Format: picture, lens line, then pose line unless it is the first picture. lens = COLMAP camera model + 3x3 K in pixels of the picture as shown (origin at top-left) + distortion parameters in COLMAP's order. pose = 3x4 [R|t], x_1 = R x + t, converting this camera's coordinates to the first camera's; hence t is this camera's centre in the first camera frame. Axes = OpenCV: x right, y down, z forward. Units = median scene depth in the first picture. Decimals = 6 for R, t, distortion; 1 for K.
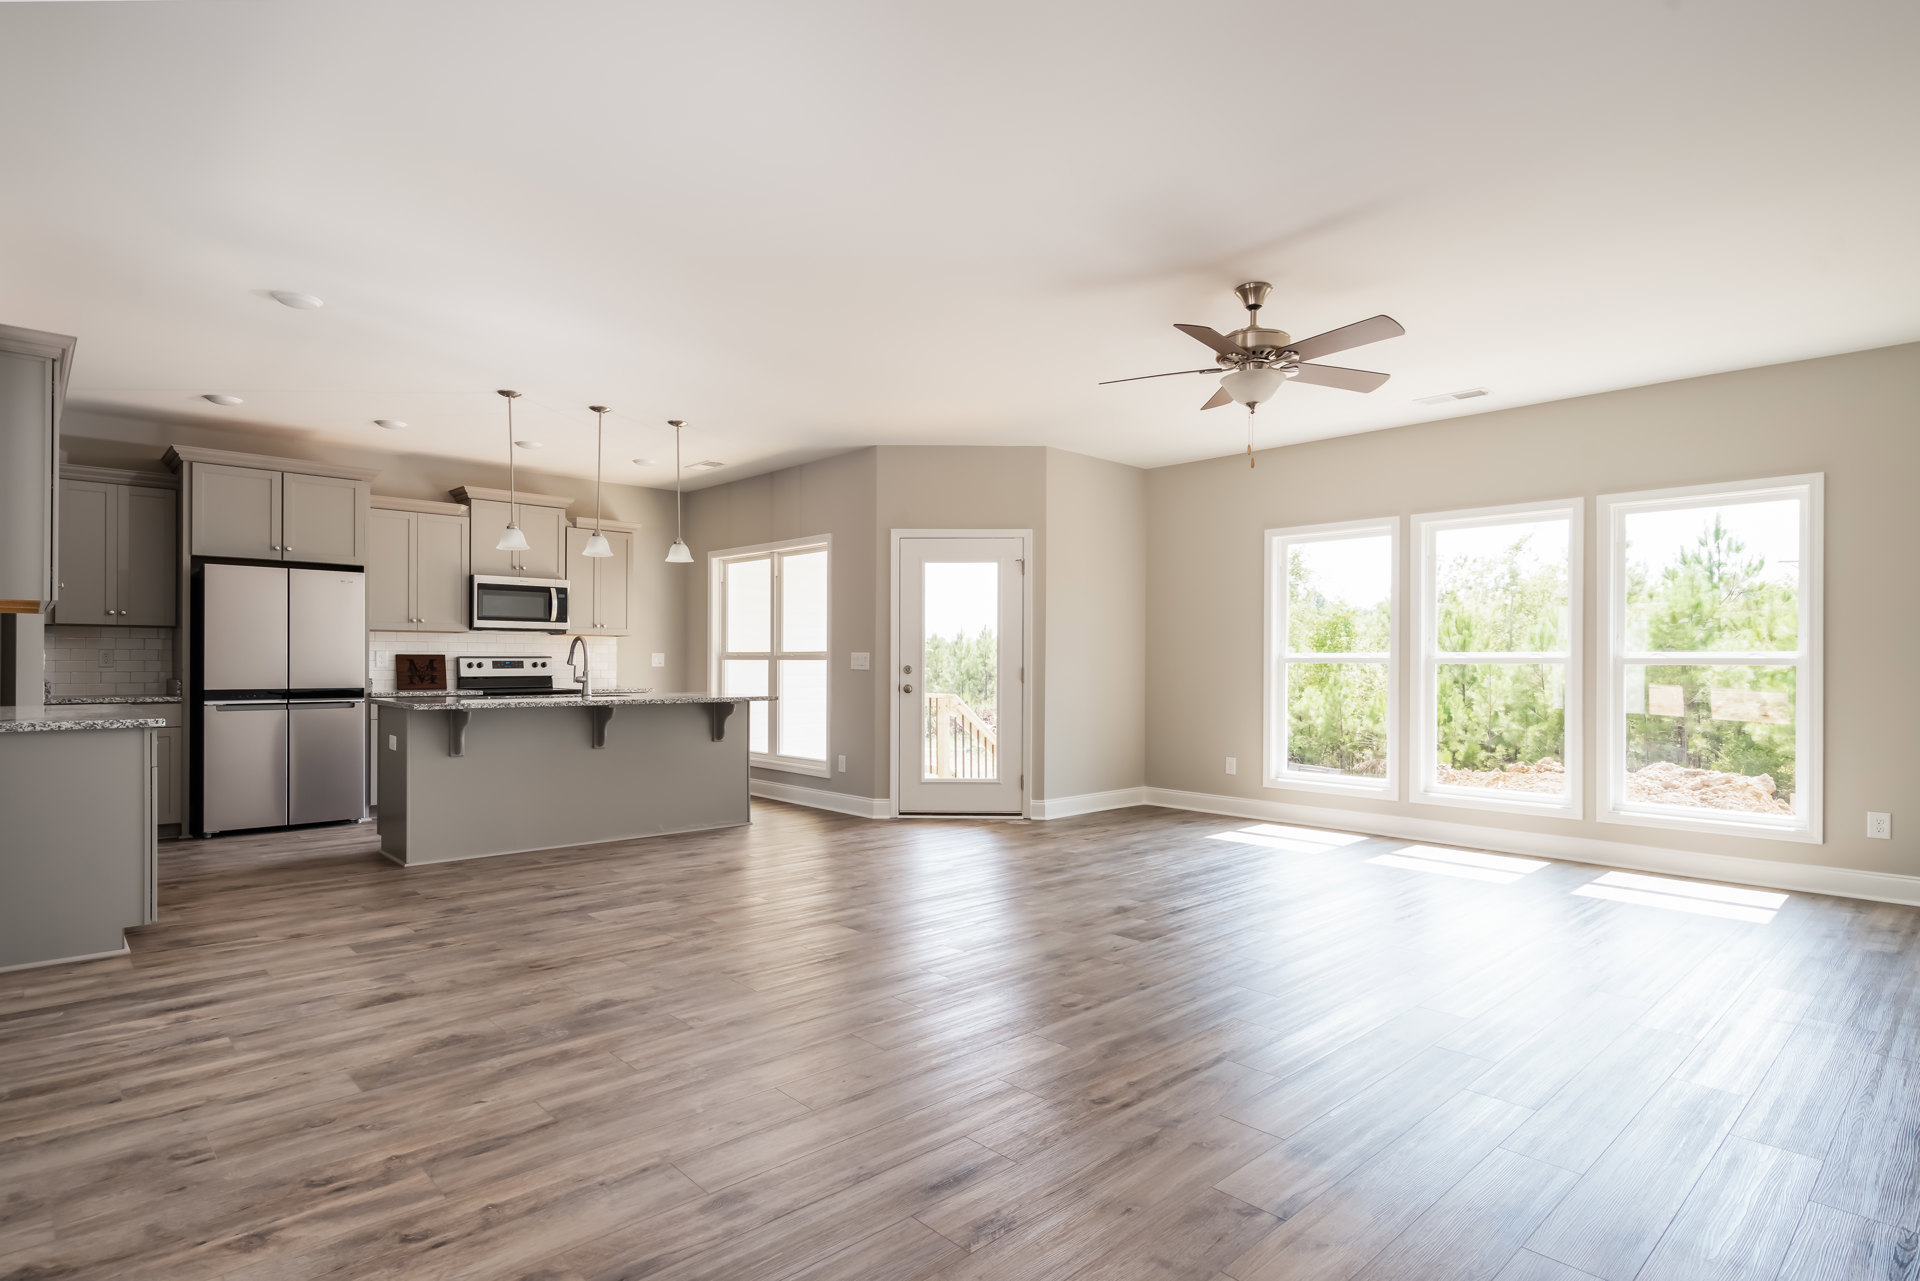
lens RADIAL K [[998.3, 0, 948.8], [0, 998.3, 664.4], [0, 0, 1]] dist [0.000815, 0.000418]
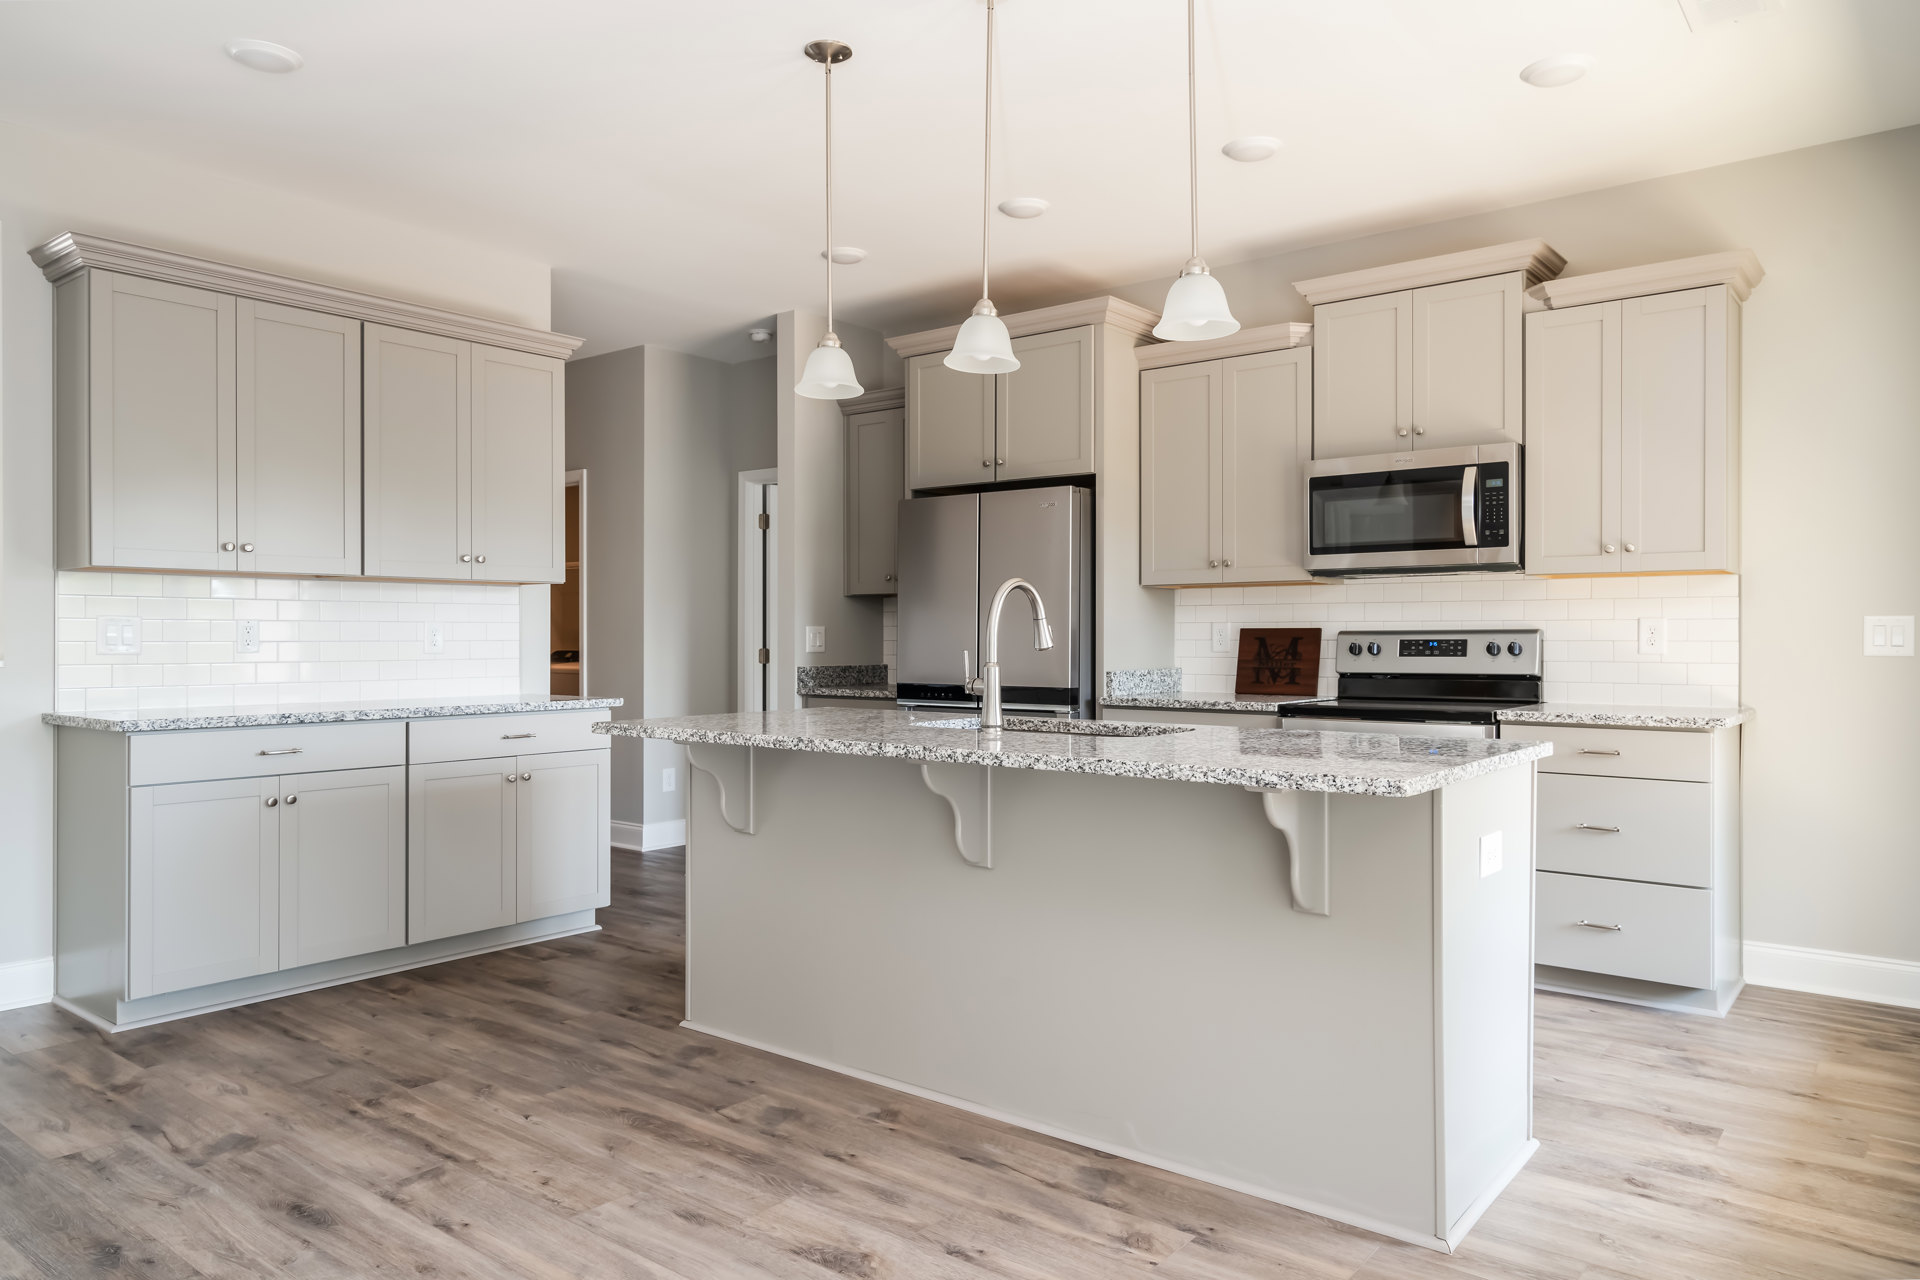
lens RADIAL K [[1271.6, 0, 951.8], [0, 1271.6, 638.0], [0, 0, 1]] dist [0.006567, 0.000816]
pose [[0.148424, -0.003854, -0.988916, 0.113777], [-0.002330, 0.999988, -0.004247, -0.001590], [0.988921, 0.002935, 0.148414, 0.782851]]
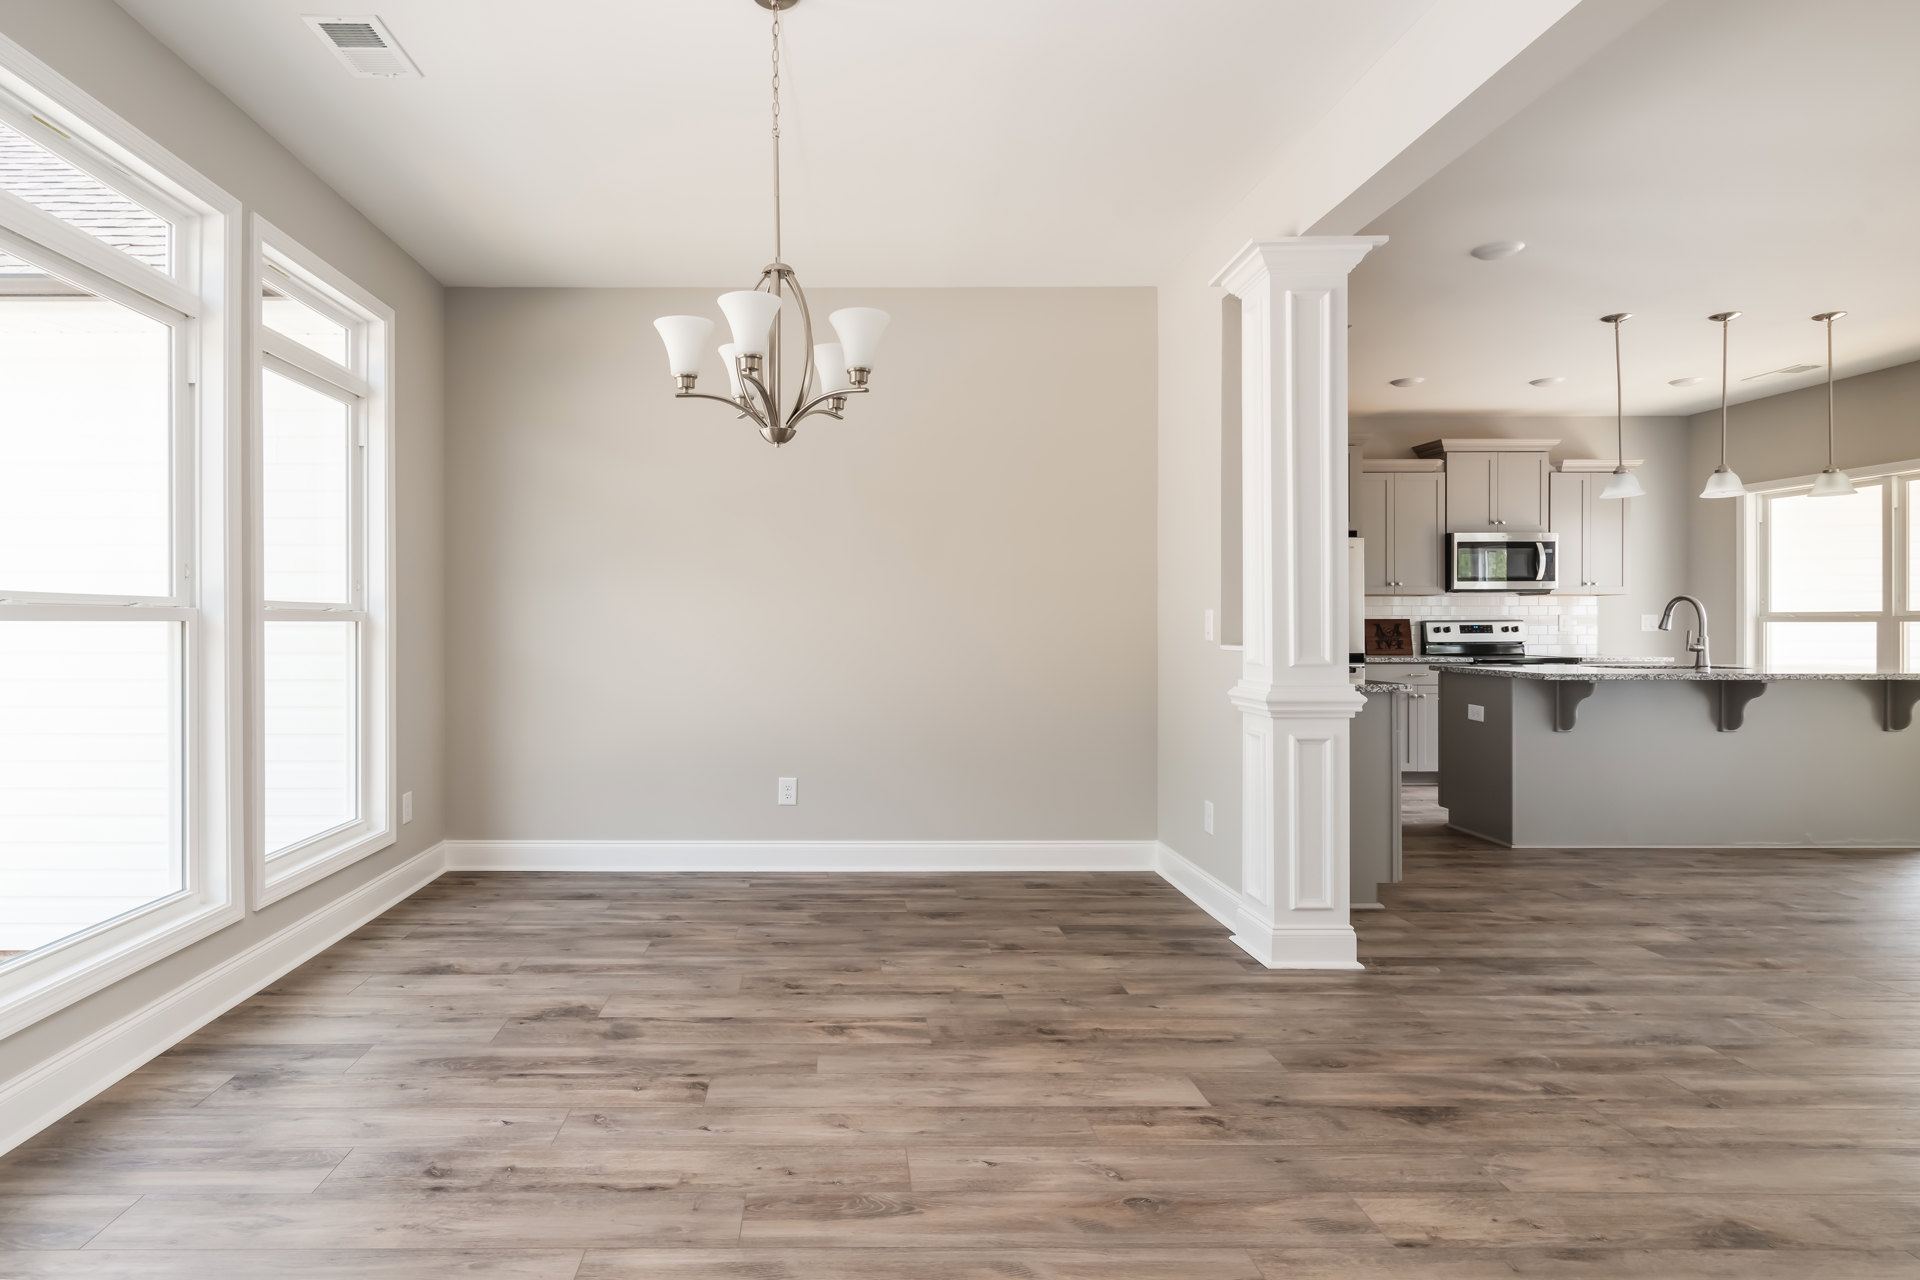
lens RADIAL K [[998.1, 0, 842.0], [0, 998.1, 623.5], [0, 0, 1]] dist [0.011994, -0.000785]
pose [[0.738352, -0.006093, -0.674388, -0.281532], [0.003422, 0.999980, -0.005289, -0.002239], [0.674407, 0.001598, 0.738358, -0.081533]]
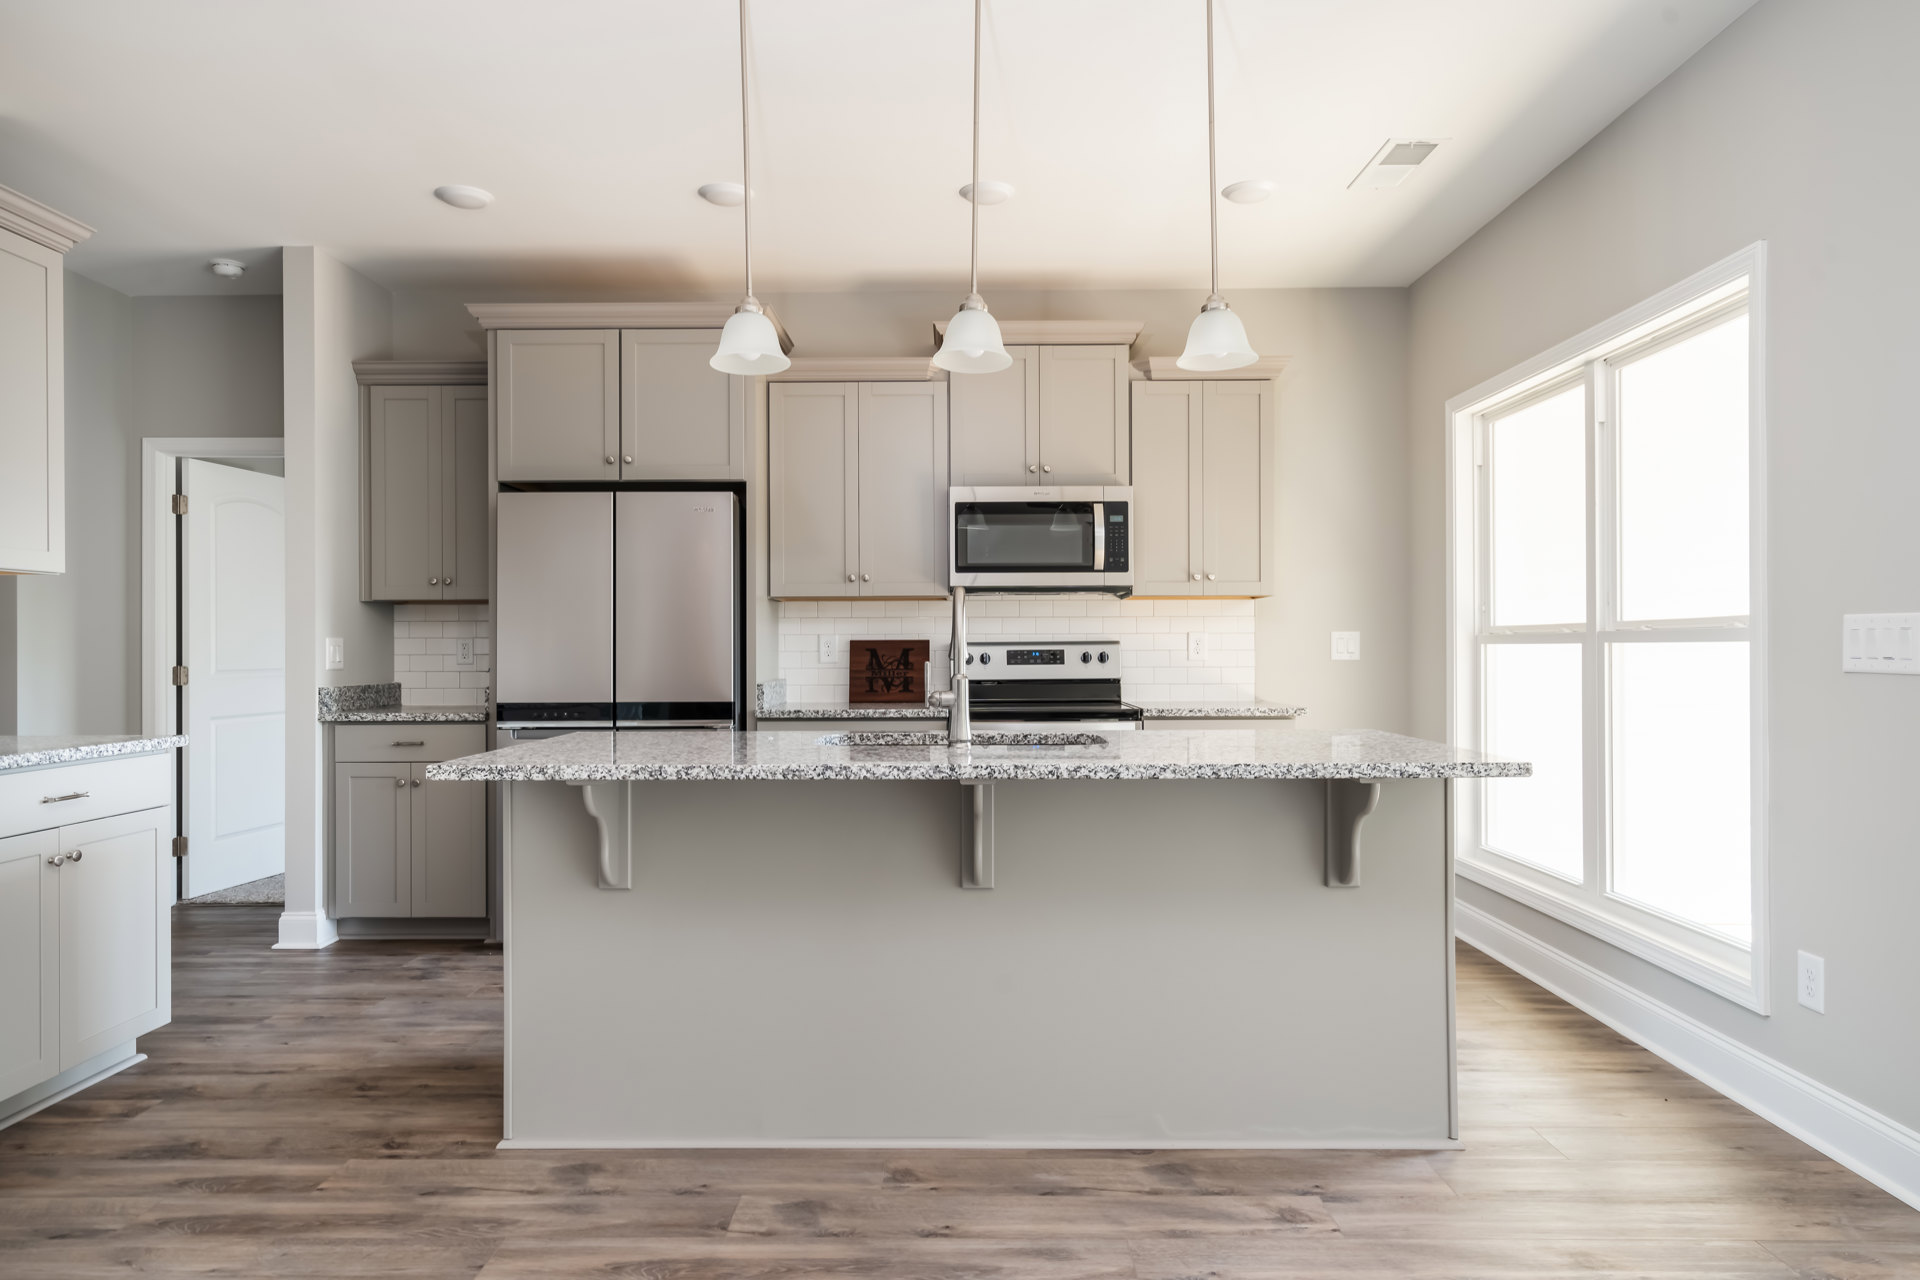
lens RADIAL K [[1182.9, 0, 951.9], [0, 1182.9, 648.0], [0, 0, 1]] dist [0.005822, 0.000502]
pose [[0.727091, -0.008284, -0.686491, -0.049820], [0.005544, 0.999965, -0.006194, -0.001251], [0.686518, 0.000697, 0.727112, 0.578919]]
